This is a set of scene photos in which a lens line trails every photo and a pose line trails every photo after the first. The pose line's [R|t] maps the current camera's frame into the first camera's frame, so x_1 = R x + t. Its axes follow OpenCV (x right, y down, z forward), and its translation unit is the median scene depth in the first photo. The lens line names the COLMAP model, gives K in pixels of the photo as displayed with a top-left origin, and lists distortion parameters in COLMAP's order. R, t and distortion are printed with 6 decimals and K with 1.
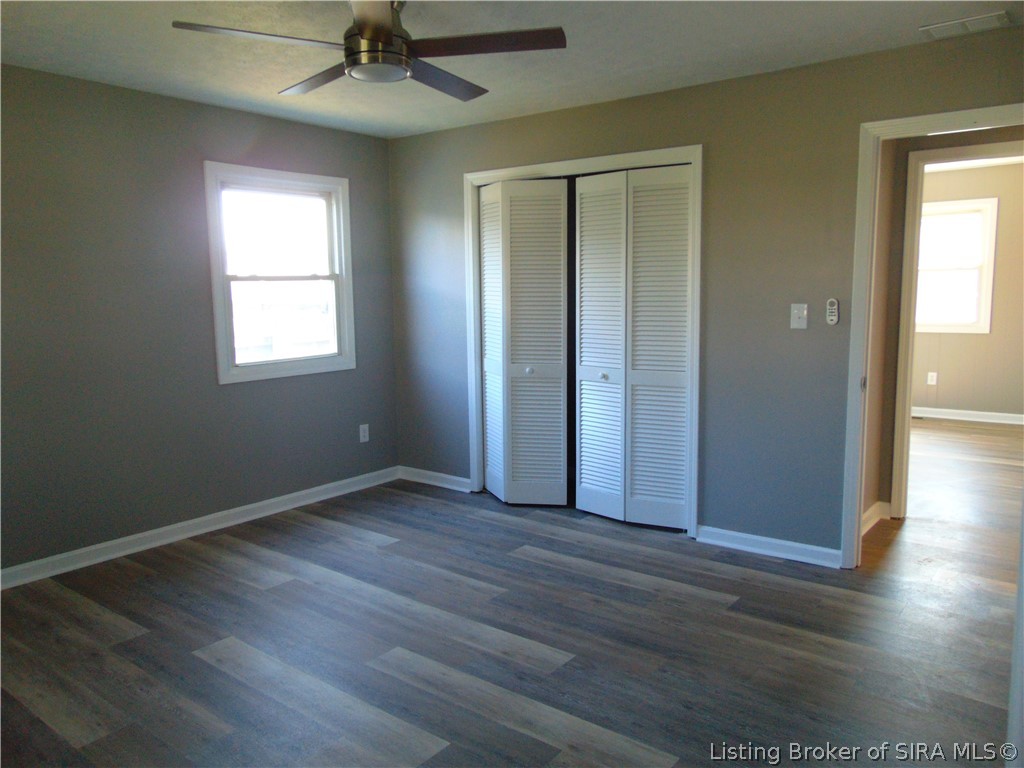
lens RADIAL K [[764.4, 0, 512.0], [0, 764.4, 384.0], [0, 0, 1]] dist [-0.033218, 0.082714]
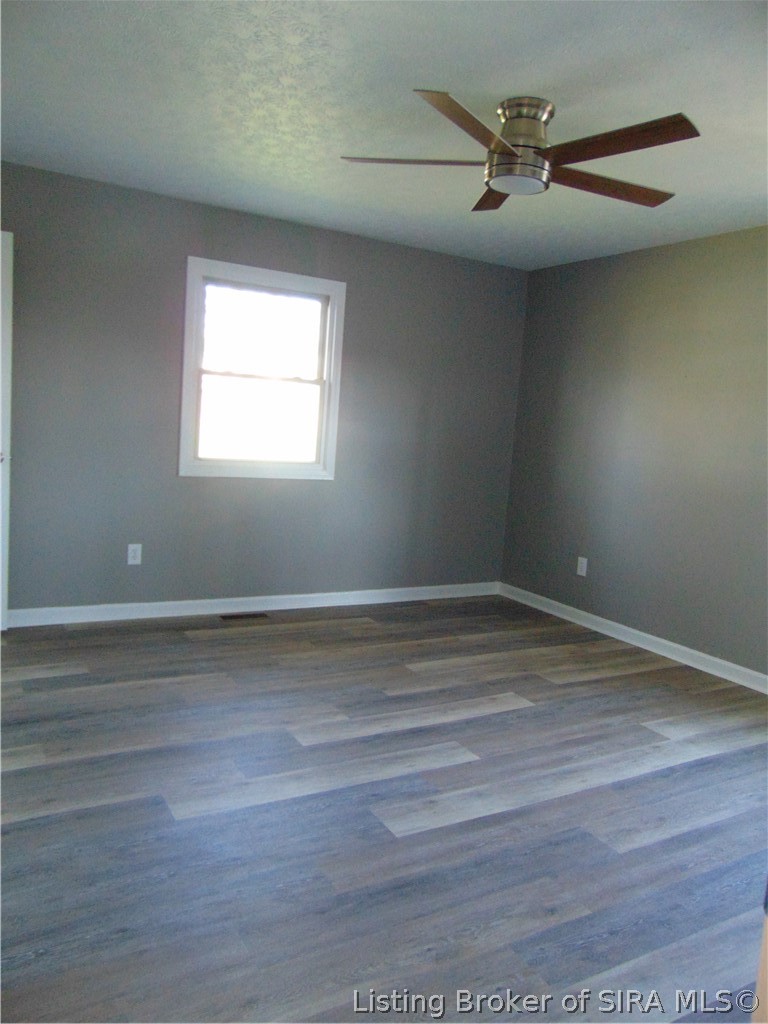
lens RADIAL K [[764.4, 0, 377.5], [0, 764.4, 516.8], [0, 0, 1]] dist [-0.033218, 0.082714]
pose [[-0.378542, 0.103916, -0.919732, 0.748744], [-0.186050, 0.964853, 0.185588, -0.114785], [0.906693, 0.241370, -0.345904, 1.091561]]
